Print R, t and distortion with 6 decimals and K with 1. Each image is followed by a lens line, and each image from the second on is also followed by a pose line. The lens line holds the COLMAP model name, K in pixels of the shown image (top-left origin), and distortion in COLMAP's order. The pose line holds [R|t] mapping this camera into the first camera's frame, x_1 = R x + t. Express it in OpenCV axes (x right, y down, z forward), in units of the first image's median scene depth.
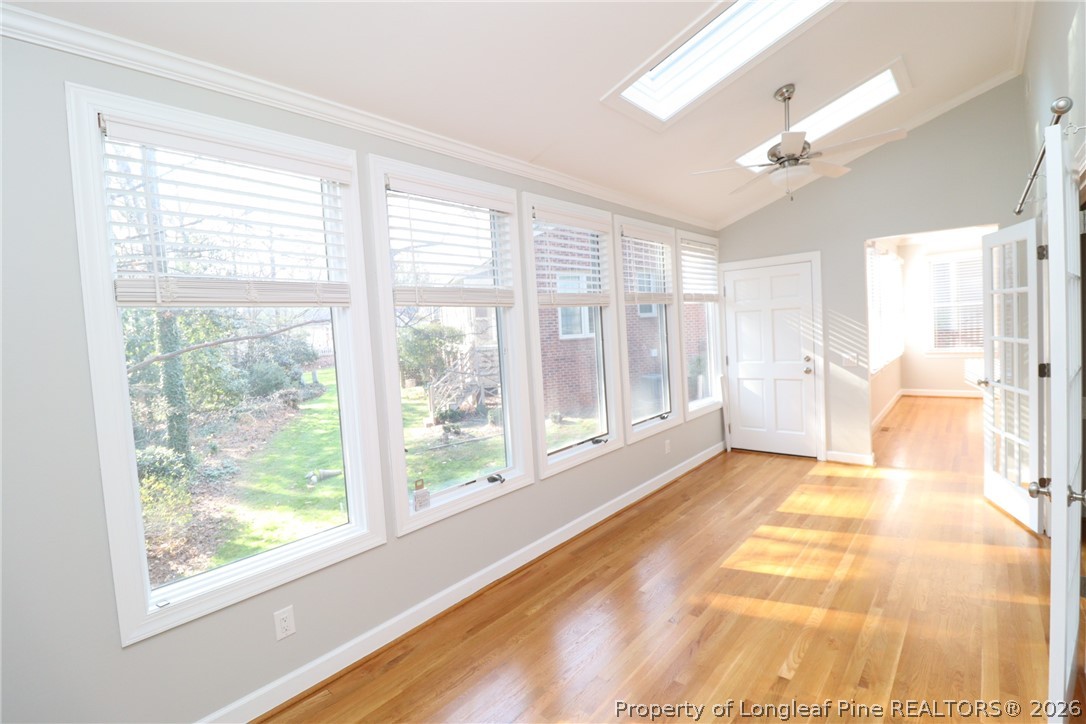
lens RADIAL K [[504.3, 0, 558.5], [0, 504.3, 353.0], [0, 0, 1]] dist [-0.000258, -0.013957]
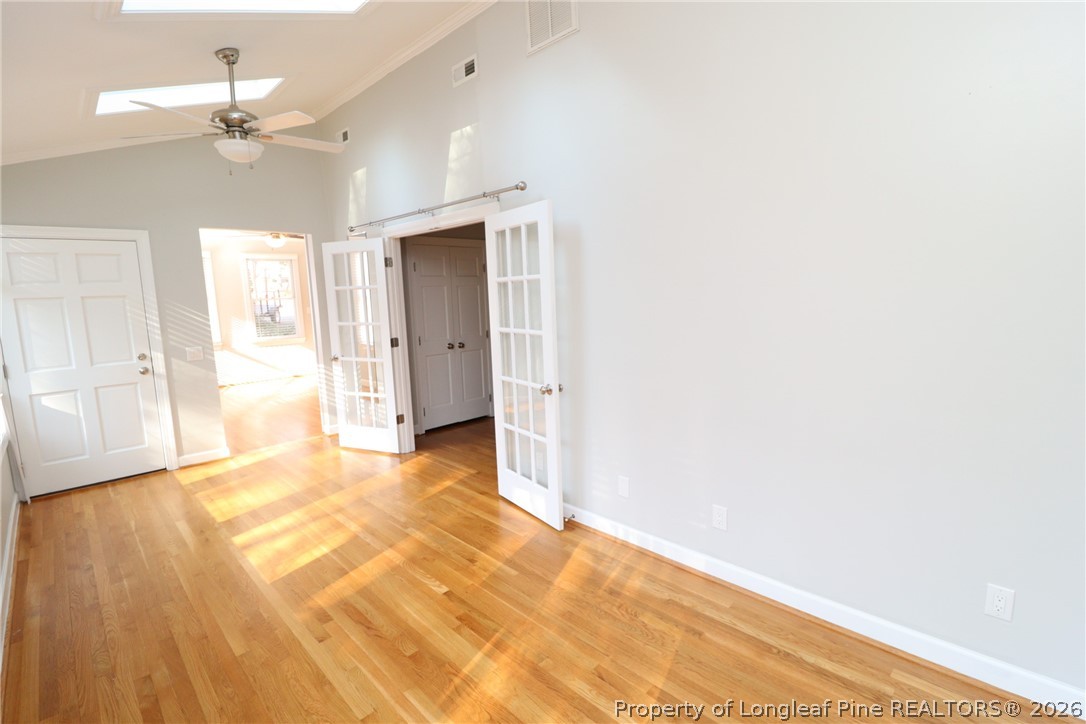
lens RADIAL K [[504.3, 0, 558.5], [0, 504.3, 353.0], [0, 0, 1]] dist [-0.000258, -0.013957]
pose [[0.075590, -0.068679, 0.994771, -0.370413], [0.077083, 0.995042, 0.062840, 0.008068], [-0.994155, 0.071930, 0.080510, 0.309072]]
